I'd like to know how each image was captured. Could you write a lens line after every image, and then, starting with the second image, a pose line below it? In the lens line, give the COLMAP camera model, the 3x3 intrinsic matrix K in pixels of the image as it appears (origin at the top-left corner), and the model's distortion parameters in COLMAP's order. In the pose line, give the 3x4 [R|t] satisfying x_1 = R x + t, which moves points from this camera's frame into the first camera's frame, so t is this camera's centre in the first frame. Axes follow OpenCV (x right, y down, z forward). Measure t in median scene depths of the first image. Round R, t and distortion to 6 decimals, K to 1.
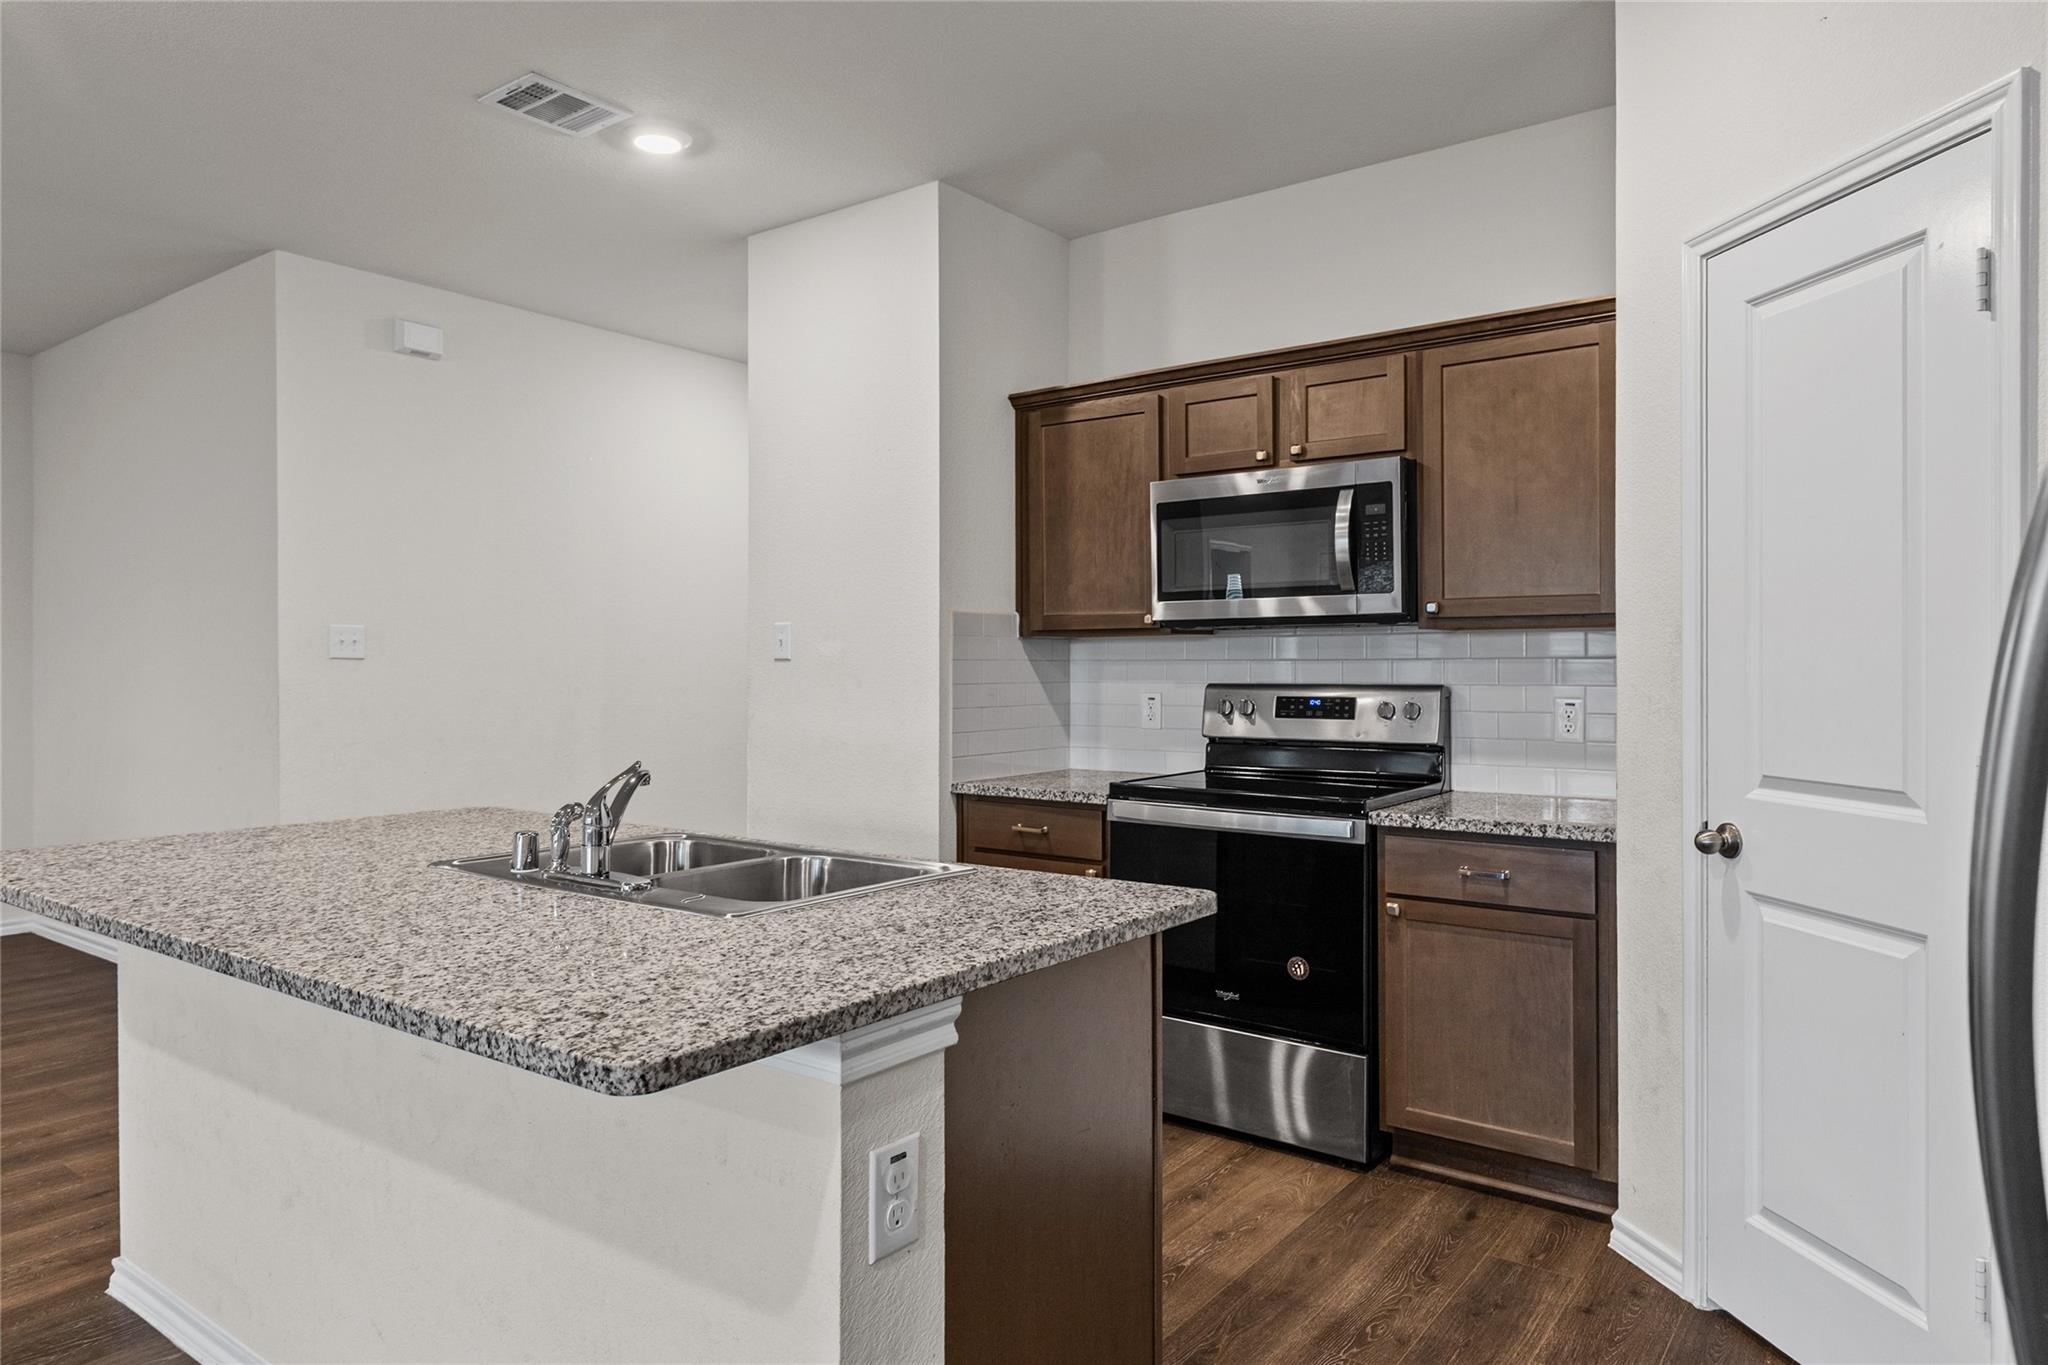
lens RADIAL K [[1286.3, 0, 1038.2], [0, 1286.3, 658.4], [0, 0, 1]] dist [0.010987, -0.000028]
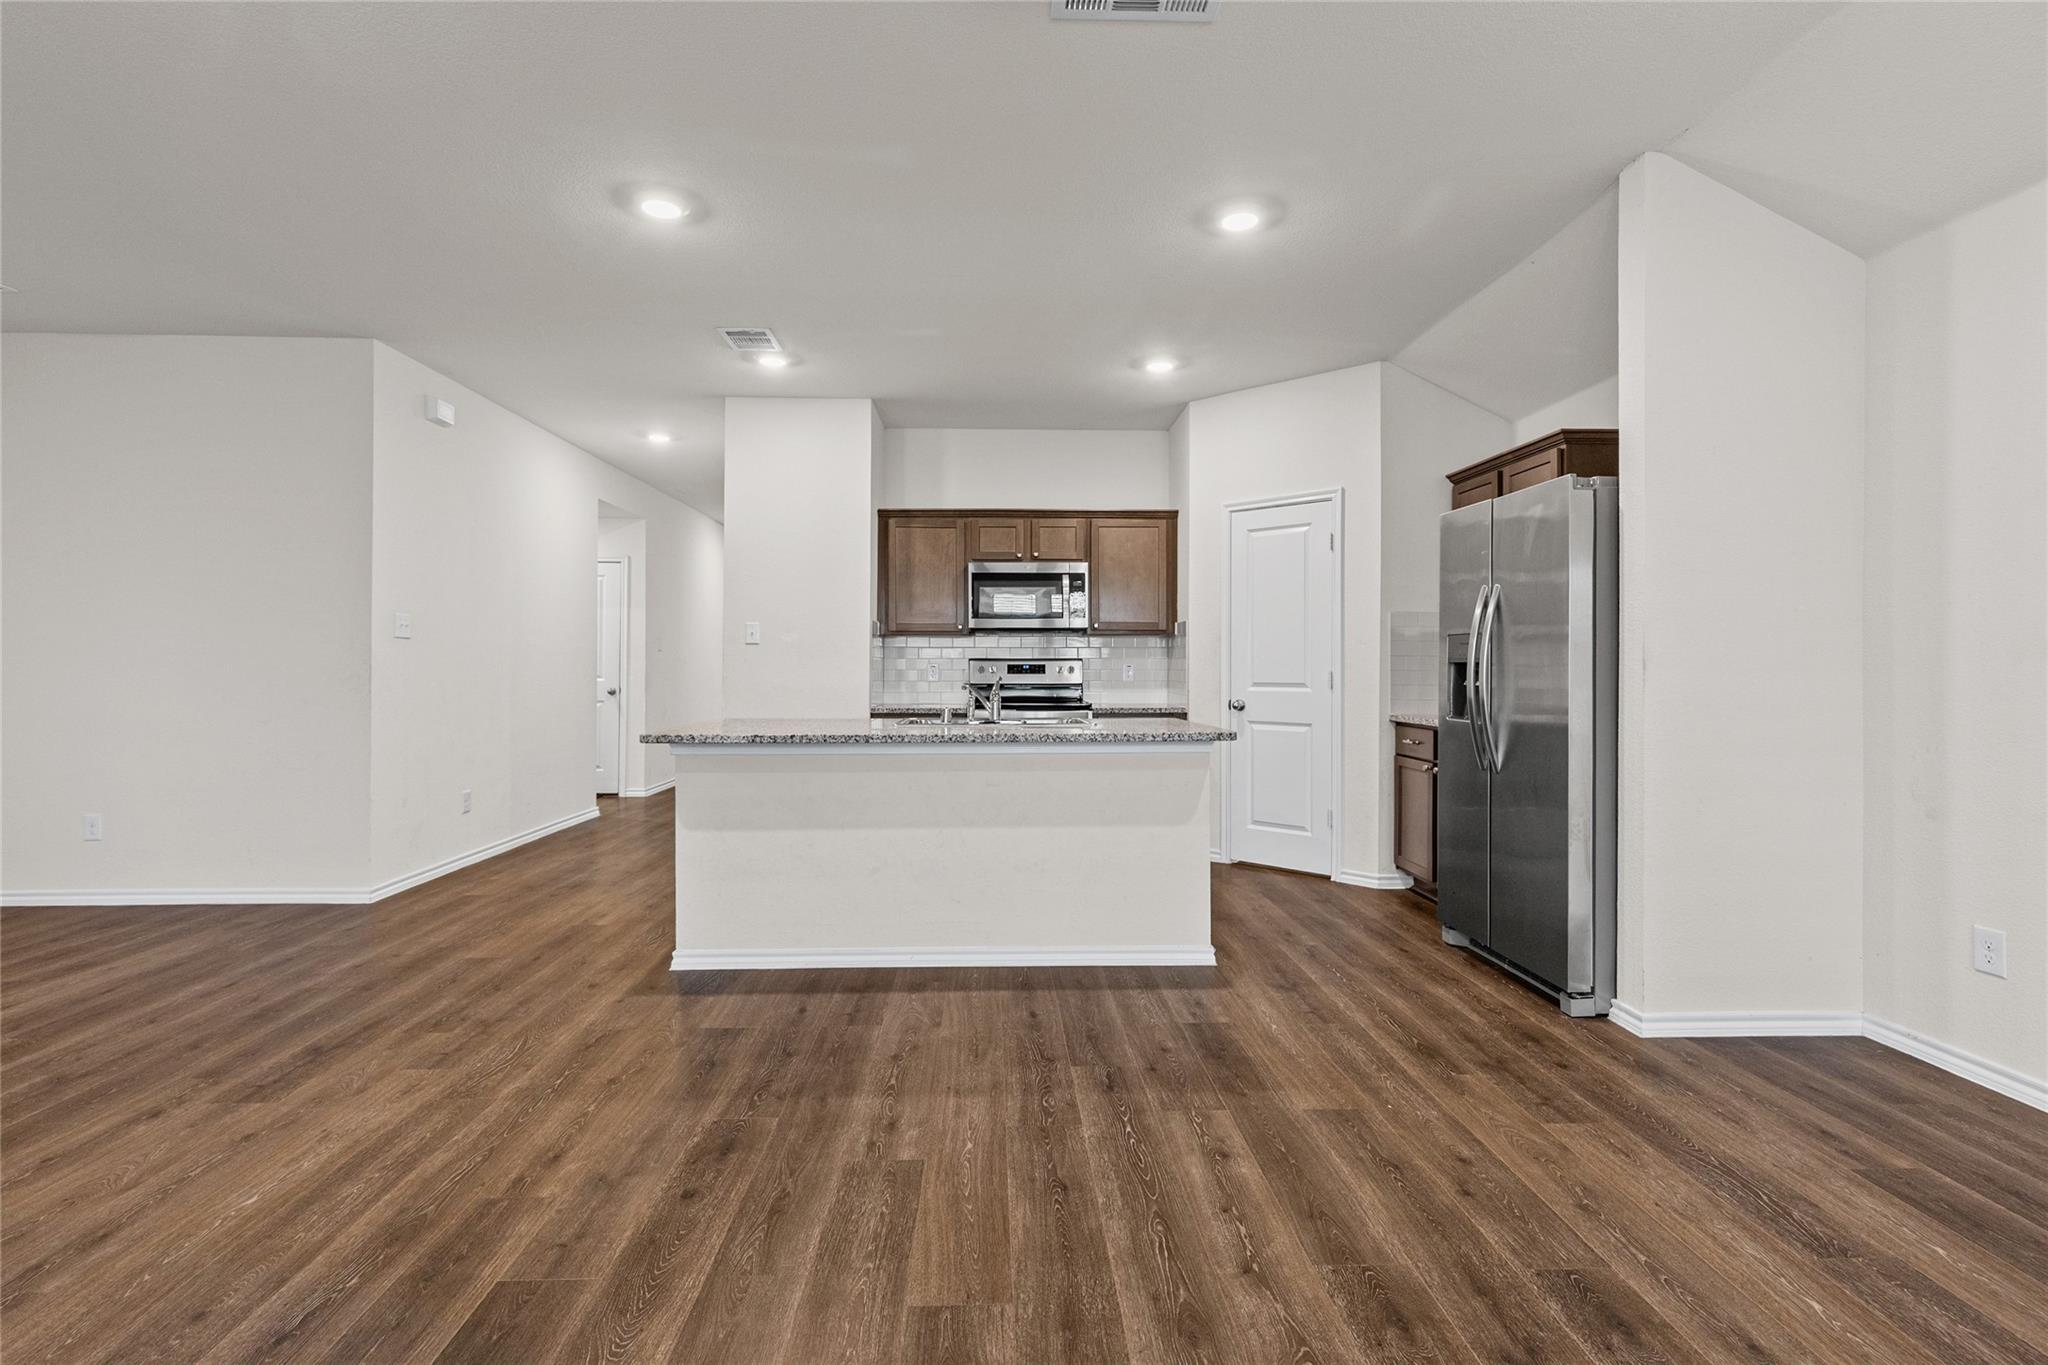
lens RADIAL K [[928.6, 0, 1035.3], [0, 928.6, 661.6], [0, 0, 1]] dist [0.007656, -0.003379]
pose [[0.775156, 0.006391, 0.631738, -0.795652], [-0.005578, 0.999979, -0.003272, 0.030982], [-0.631745, -0.000987, 0.775175, -0.256628]]
